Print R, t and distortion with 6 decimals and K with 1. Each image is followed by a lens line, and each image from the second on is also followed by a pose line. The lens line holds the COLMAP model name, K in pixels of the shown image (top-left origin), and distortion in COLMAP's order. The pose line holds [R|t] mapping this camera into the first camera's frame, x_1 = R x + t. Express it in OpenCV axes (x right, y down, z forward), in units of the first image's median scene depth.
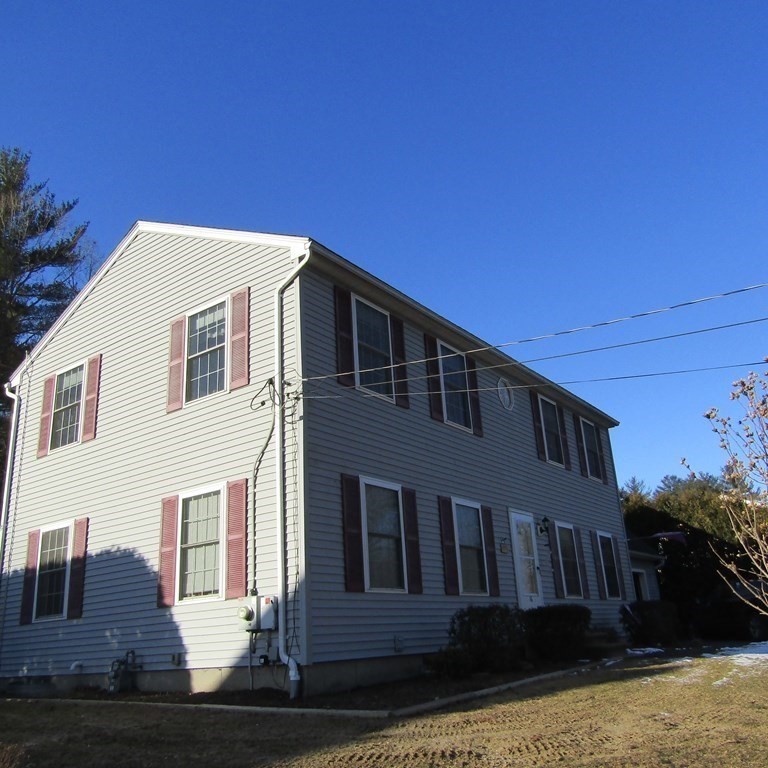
lens RADIAL K [[724.1, 0, 390.7], [0, 724.1, 386.0], [0, 0, 1]] dist [0.007365, 0.000000]
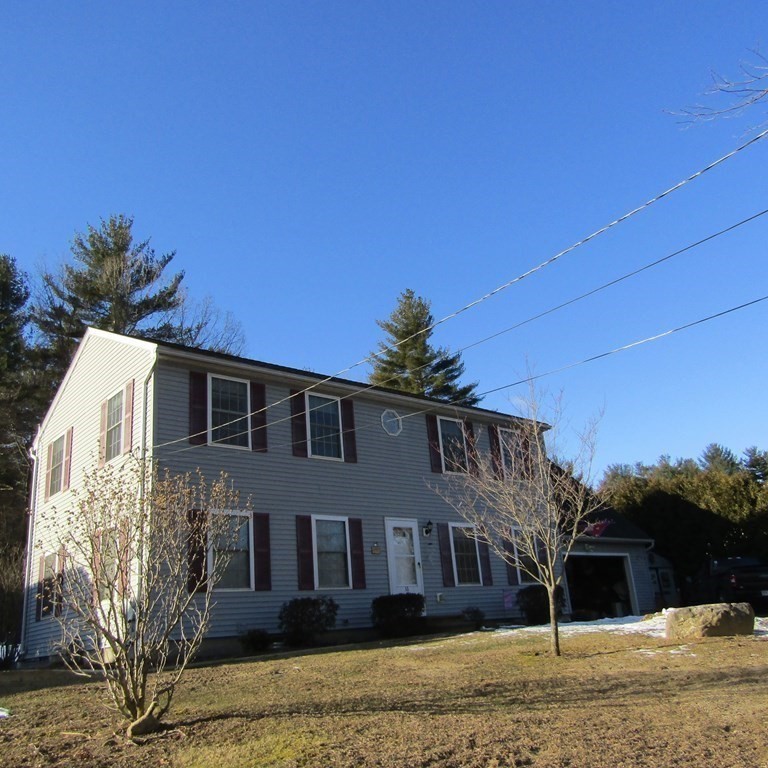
lens RADIAL K [[724.1, 0, 382.8], [0, 724.1, 380.1], [0, 0, 1]] dist [0.007365, 0.000000]
pose [[0.971840, -0.099696, -0.213511, 0.507876], [0.101283, 0.994851, -0.003523, -0.070531], [0.212763, -0.018201, 0.976934, -0.244348]]
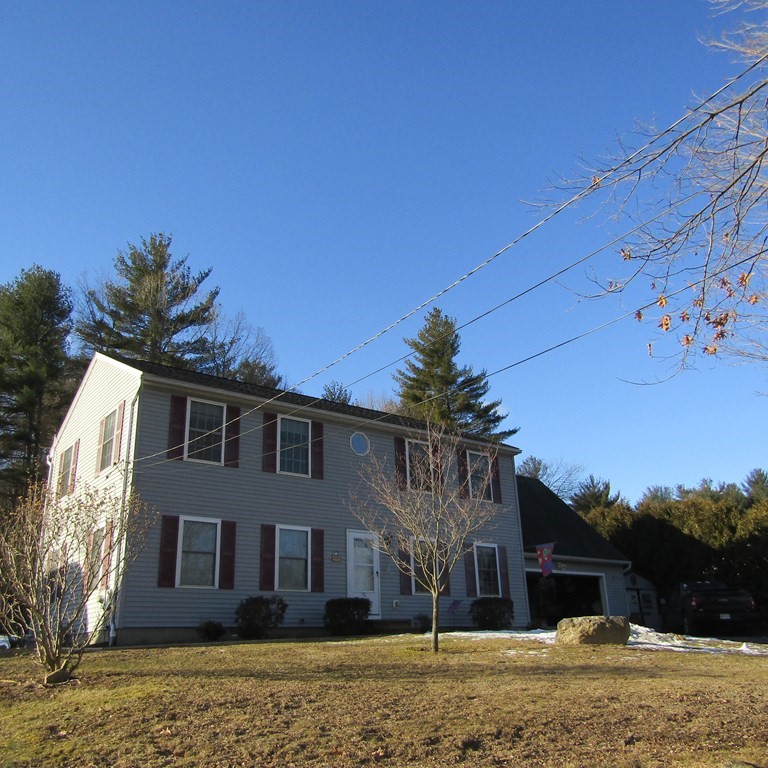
lens RADIAL K [[724.1, 0, 380.4], [0, 724.1, 383.8], [0, 0, 1]] dist [0.007365, 0.000000]
pose [[0.957652, -0.076316, -0.277628, 0.712342], [0.073434, 0.997084, -0.020780, -0.085497], [0.278405, -0.000487, 0.960464, -0.356415]]
